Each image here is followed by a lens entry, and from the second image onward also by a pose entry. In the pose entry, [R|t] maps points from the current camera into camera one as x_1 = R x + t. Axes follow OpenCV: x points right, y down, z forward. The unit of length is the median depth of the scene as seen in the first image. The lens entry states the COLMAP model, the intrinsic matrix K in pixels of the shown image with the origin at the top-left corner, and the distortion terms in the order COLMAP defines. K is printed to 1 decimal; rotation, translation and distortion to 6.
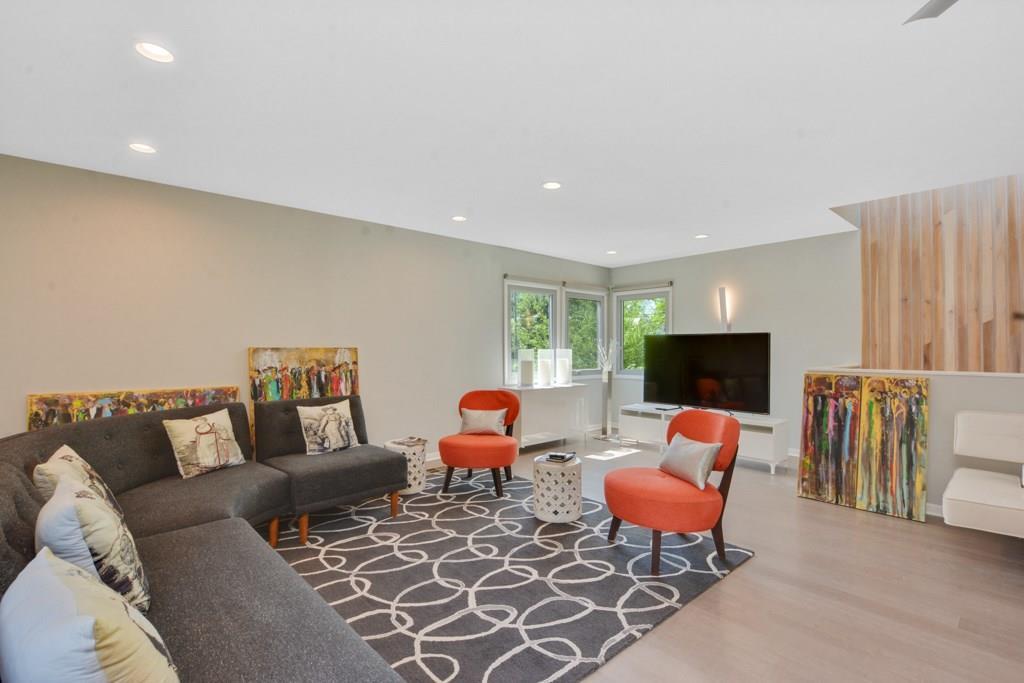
lens RADIAL K [[453.0, 0, 501.1], [0, 453.0, 345.8], [0, 0, 1]] dist [-0.010385, -0.000394]
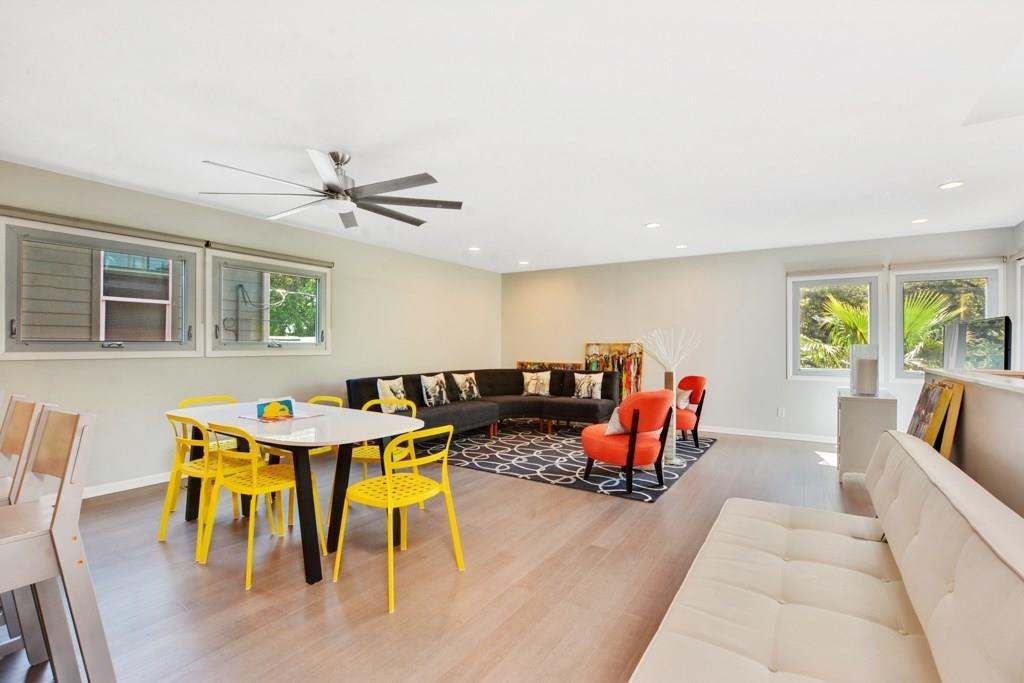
lens RADIAL K [[479.0, 0, 506.9], [0, 479.0, 343.9], [0, 0, 1]] dist [-0.006625, -0.001166]
pose [[0.270516, 0.000004, -0.962716, 1.281068], [0.000483, 1.000000, 0.000140, 0.006412], [0.962715, -0.000503, 0.270516, 0.139512]]
